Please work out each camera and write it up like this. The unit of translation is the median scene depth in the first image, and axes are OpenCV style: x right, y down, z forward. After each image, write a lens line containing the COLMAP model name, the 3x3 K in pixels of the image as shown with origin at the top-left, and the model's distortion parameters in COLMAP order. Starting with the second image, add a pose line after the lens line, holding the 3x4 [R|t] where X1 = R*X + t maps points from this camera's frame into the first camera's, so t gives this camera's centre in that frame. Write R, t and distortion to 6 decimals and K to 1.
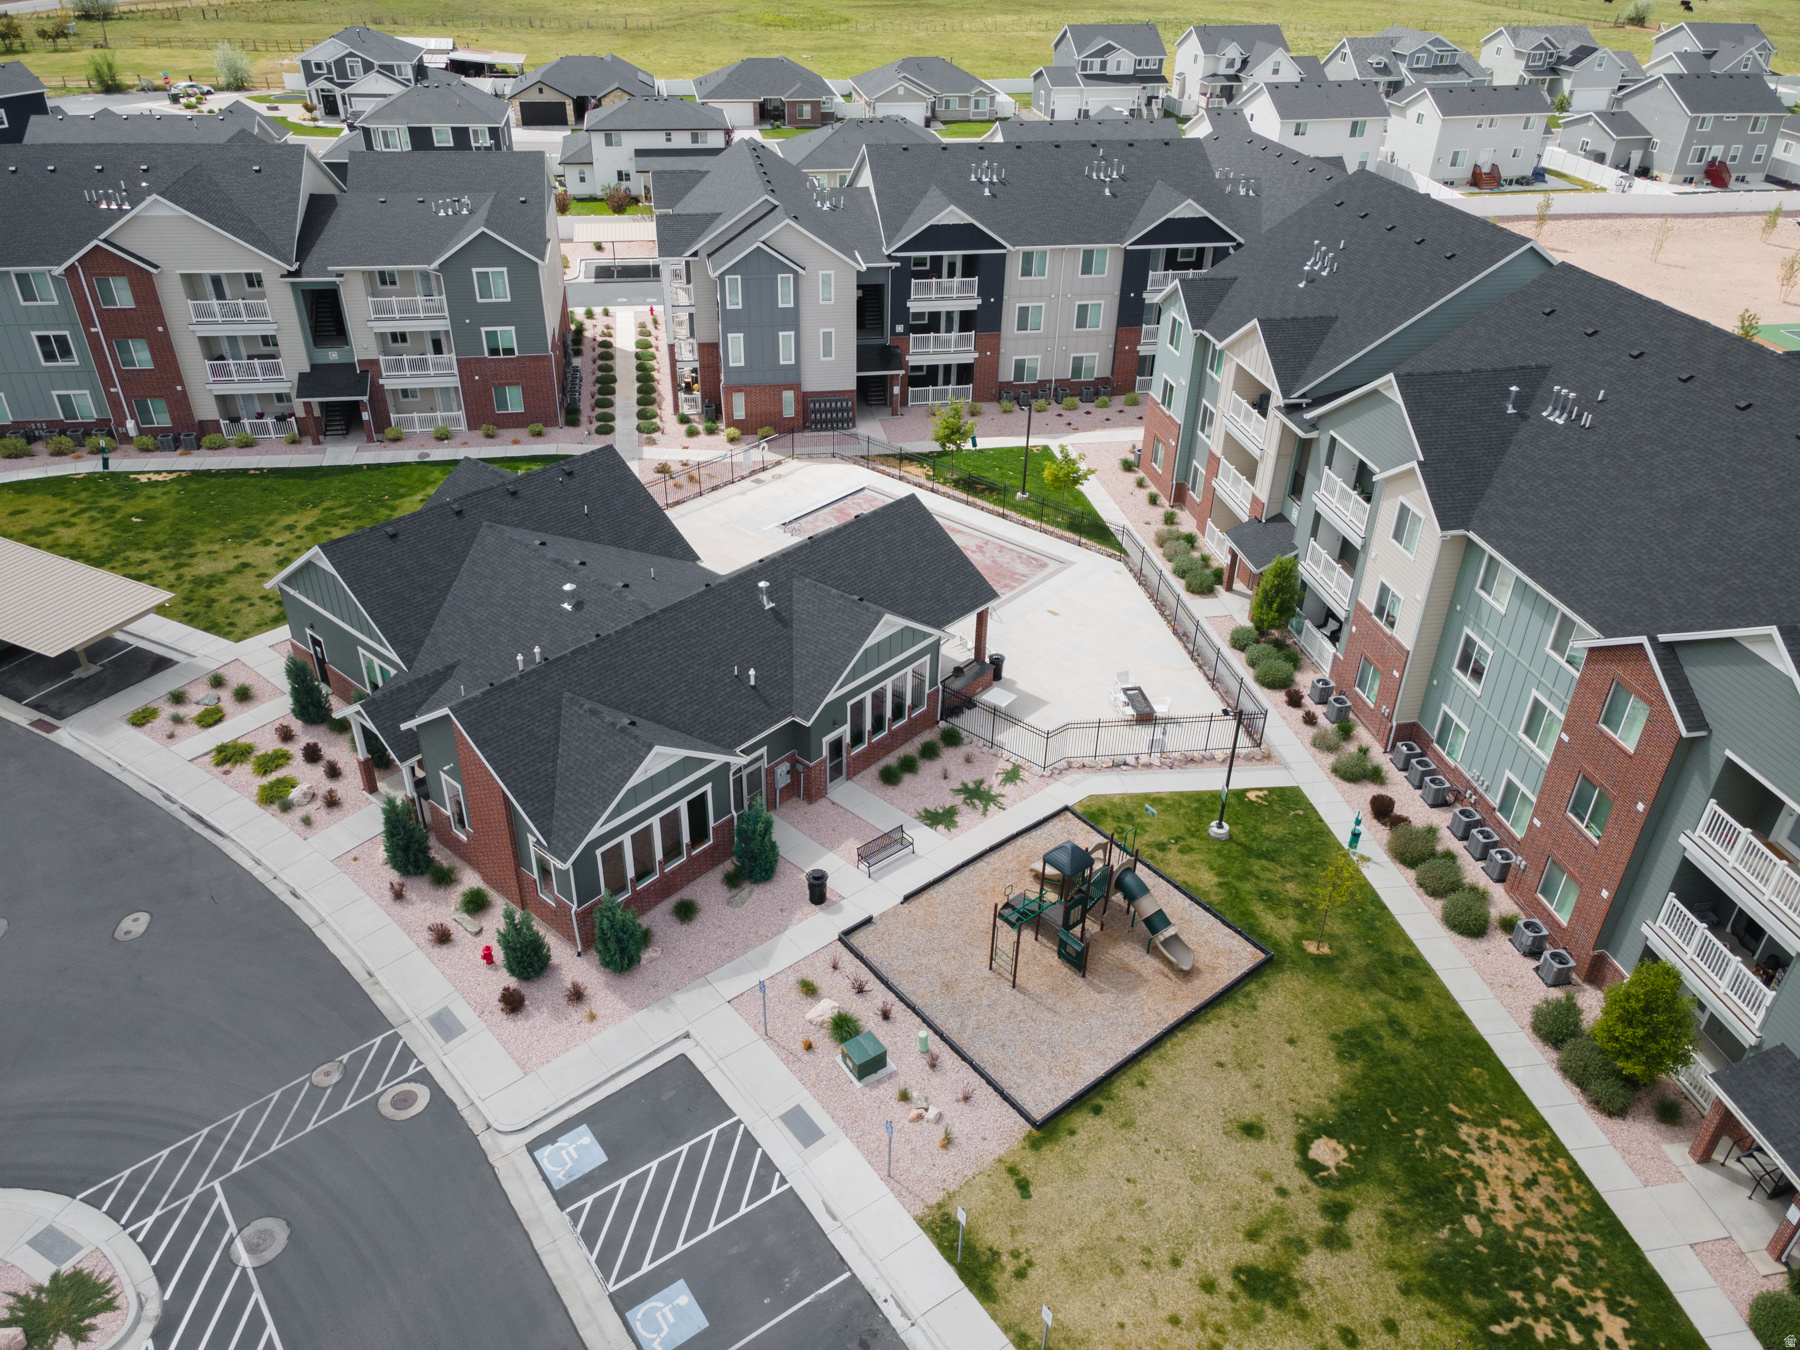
lens RADIAL K [[1310.6, 0, 883.6], [0, 1310.6, 674.5], [0, 0, 1]] dist [0.035357, 0.034339]
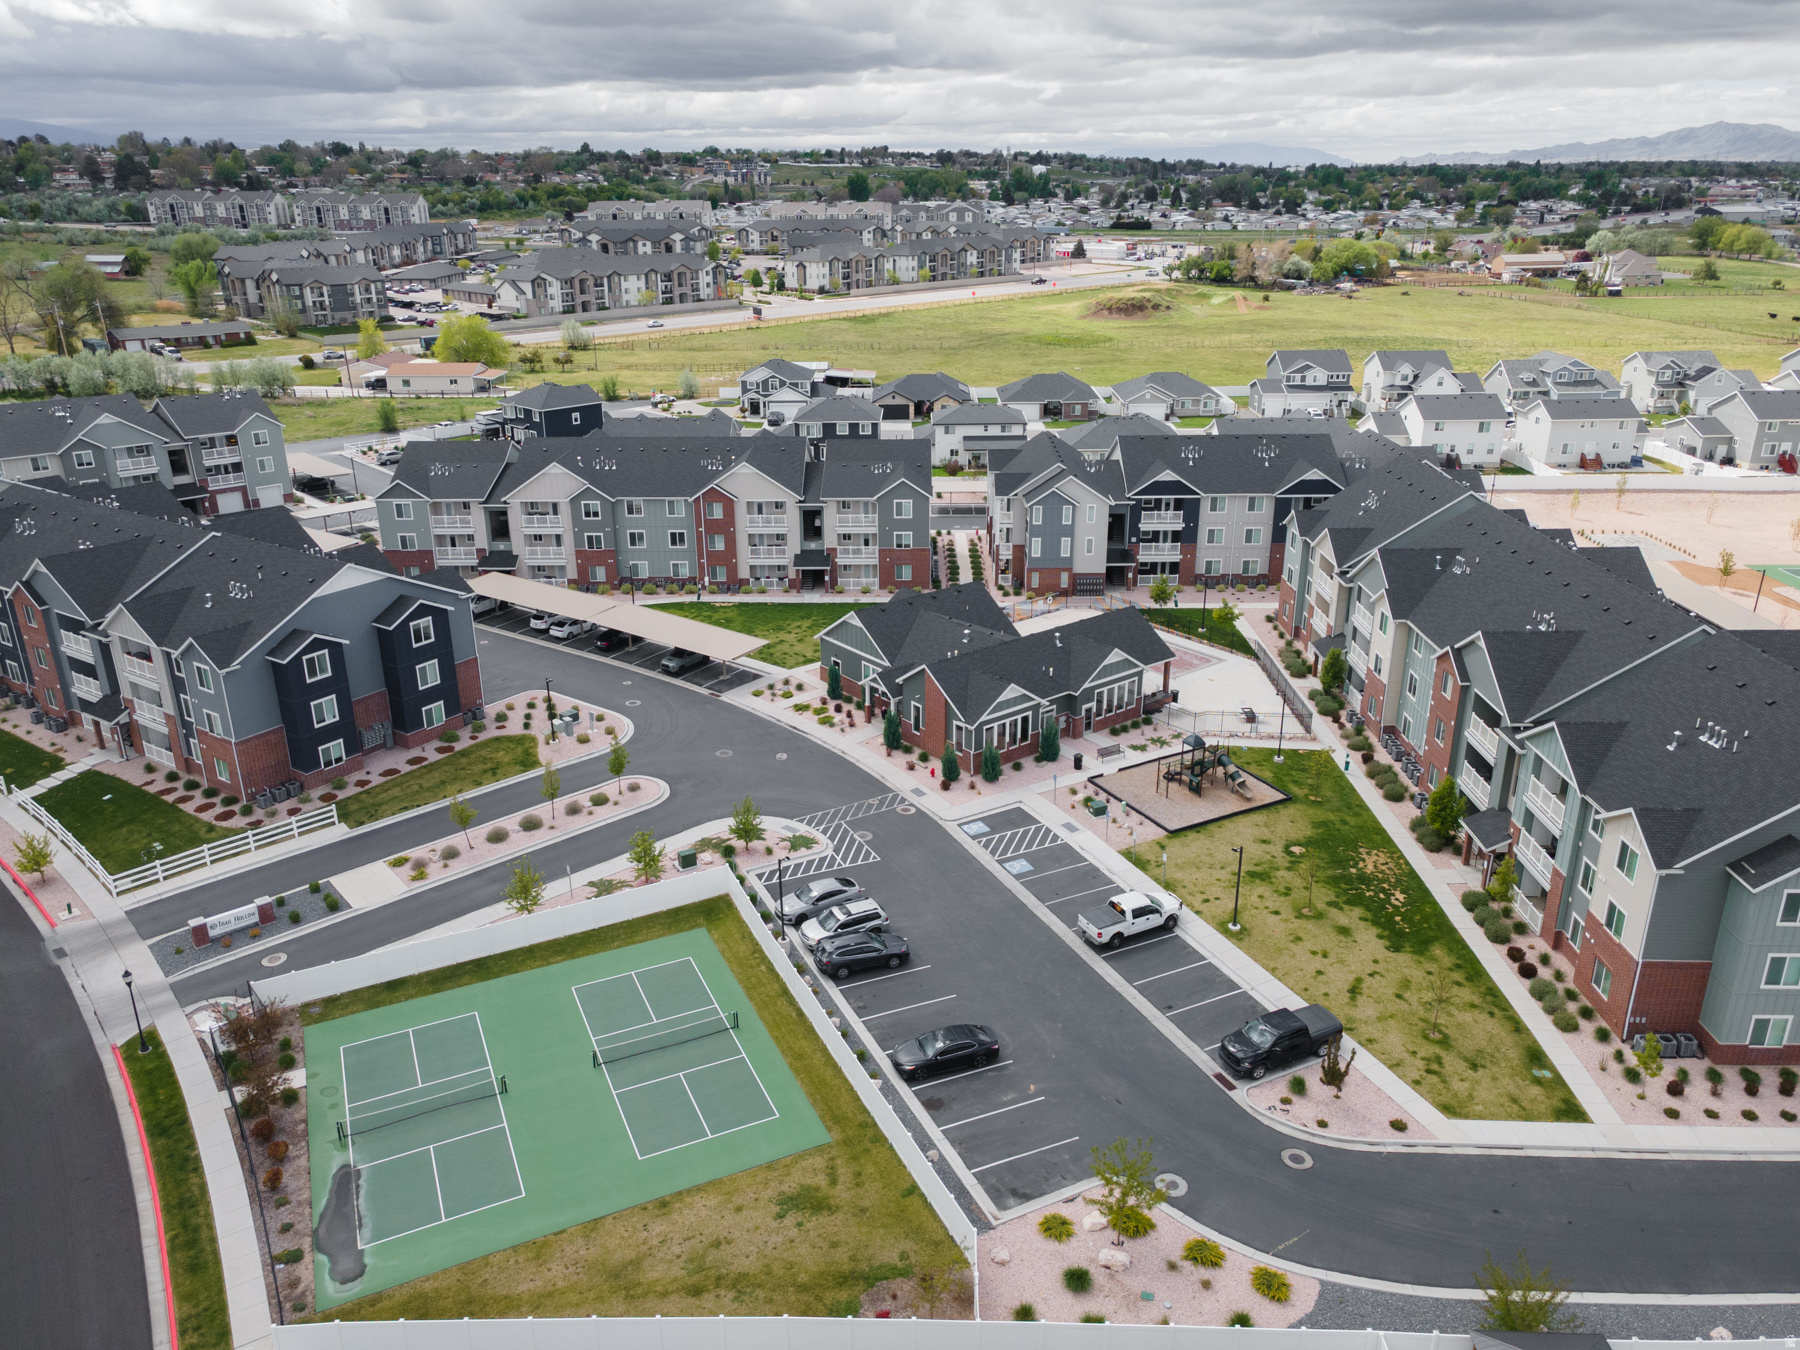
lens RADIAL K [[1310.6, 0, 883.6], [0, 1310.6, 674.5], [0, 0, 1]] dist [0.035357, 0.034339]
pose [[0.982040, 0.043155, -0.183671, 0.015003], [-0.077953, 0.979321, -0.186690, 0.260781], [0.171817, 0.197655, 0.965097, -0.682273]]
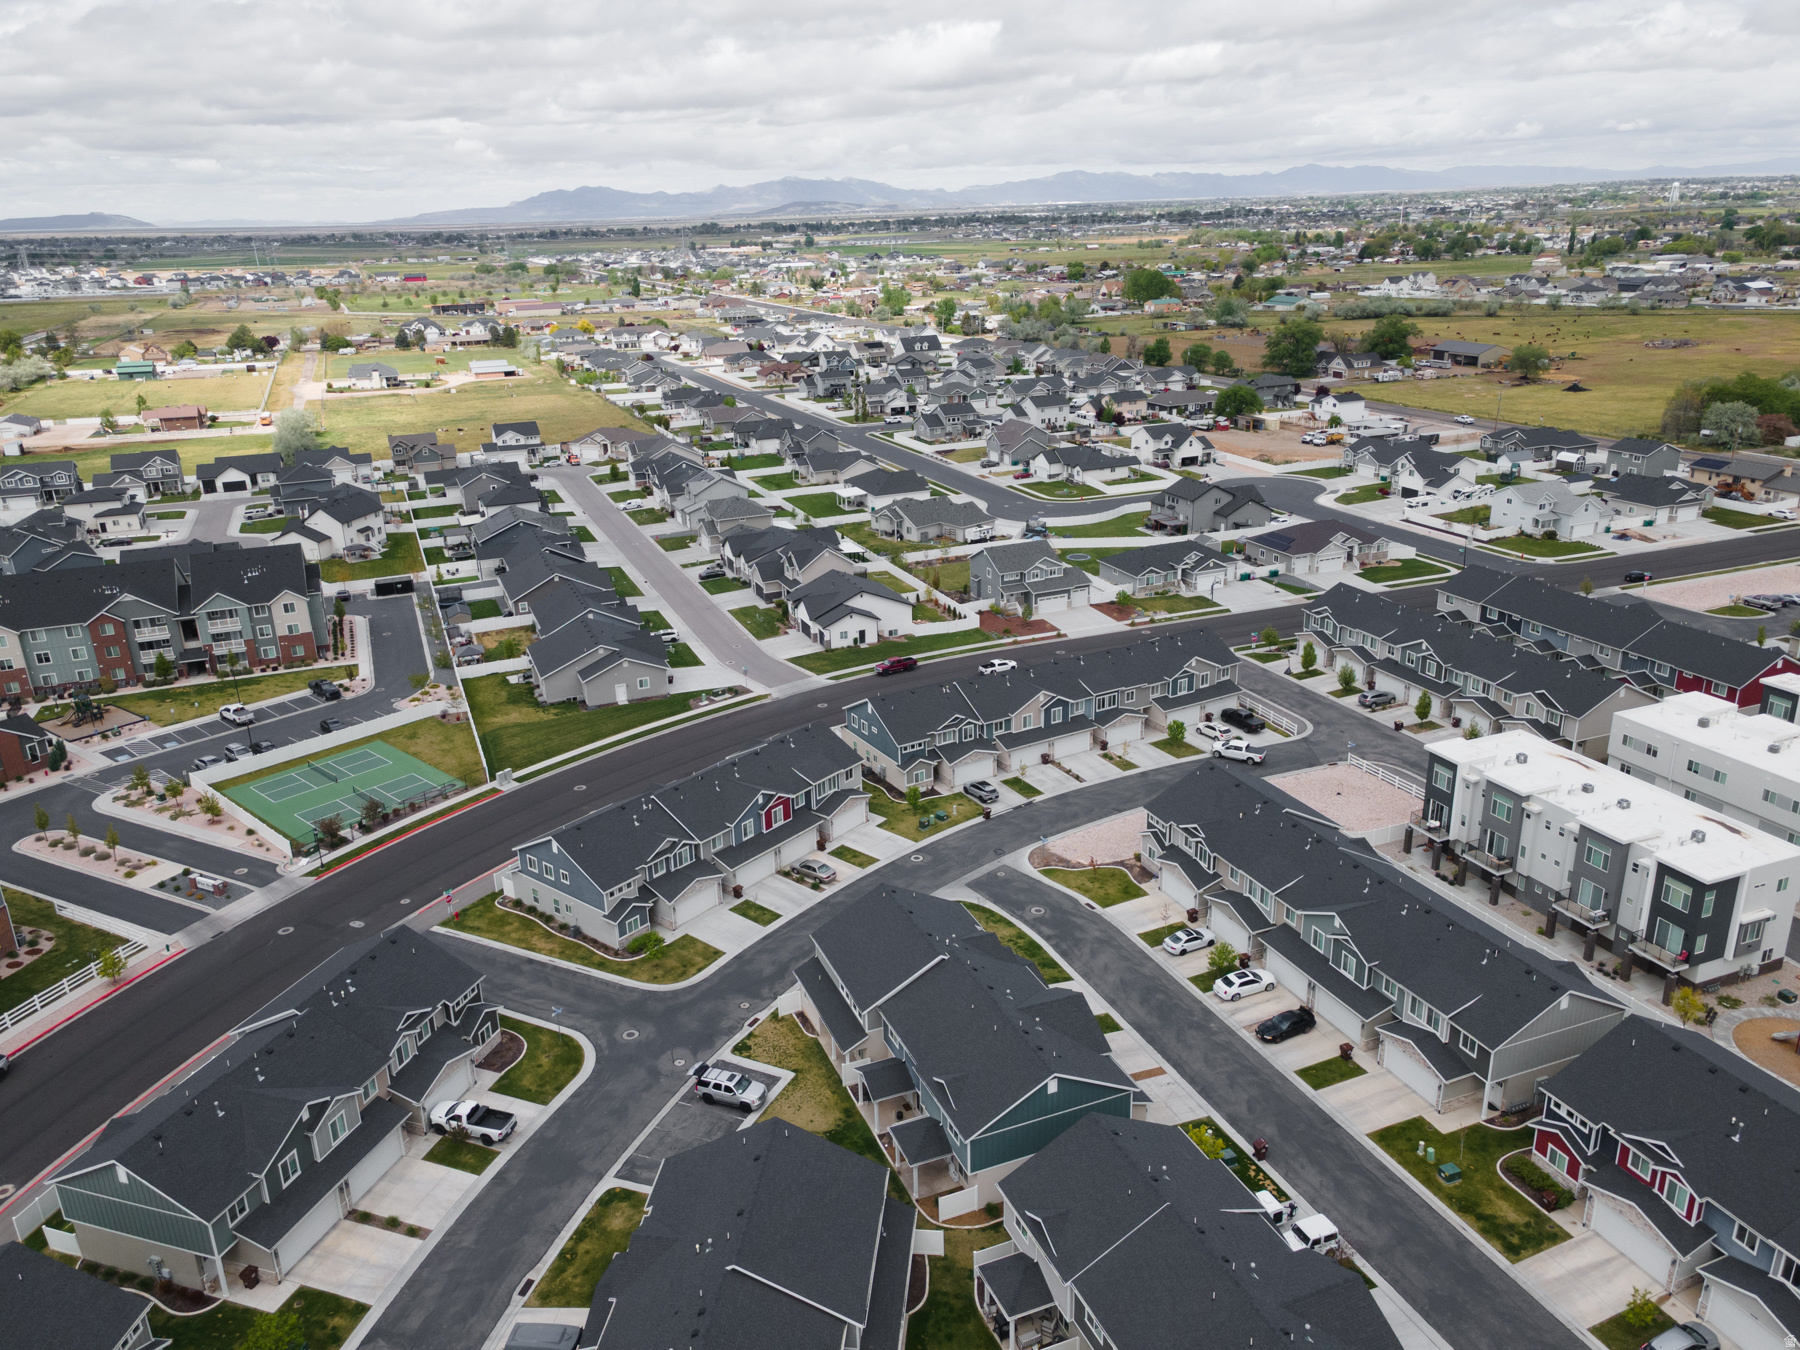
lens RADIAL K [[1310.6, 0, 883.6], [0, 1310.6, 674.5], [0, 0, 1]] dist [0.035357, 0.034339]
pose [[-0.214967, -0.335566, 0.917161, -2.363942], [0.542848, 0.739620, 0.397842, -0.123763], [-0.811853, 0.583402, 0.023167, -0.686355]]
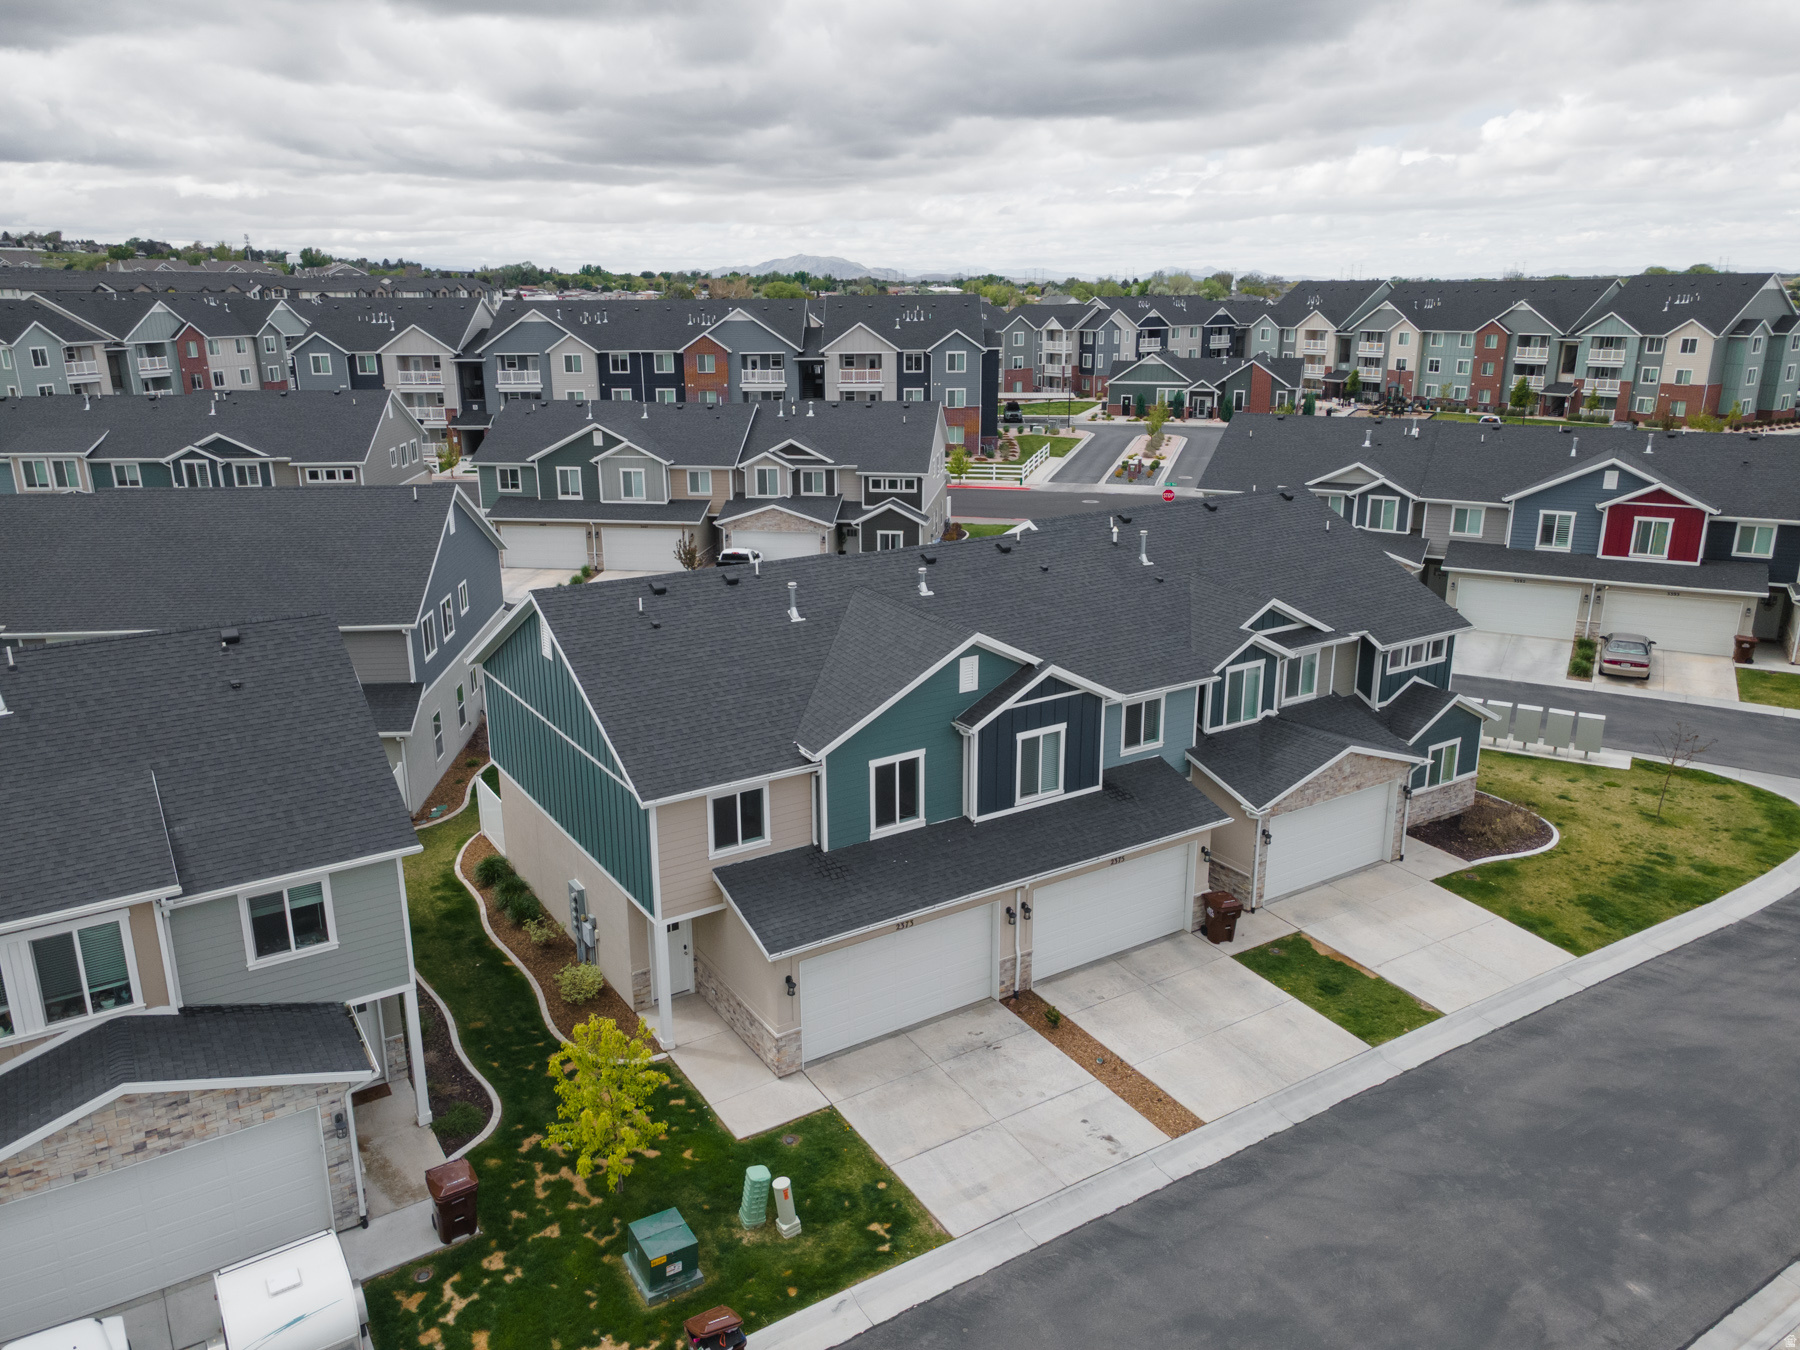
lens RADIAL K [[1310.6, 0, 883.6], [0, 1310.6, 674.5], [0, 0, 1]] dist [0.035357, 0.034339]
pose [[0.922431, -0.132372, 0.362765, -1.517861], [0.223248, 0.949316, -0.221269, 0.804472], [-0.315089, 0.285092, 0.905230, -0.998428]]
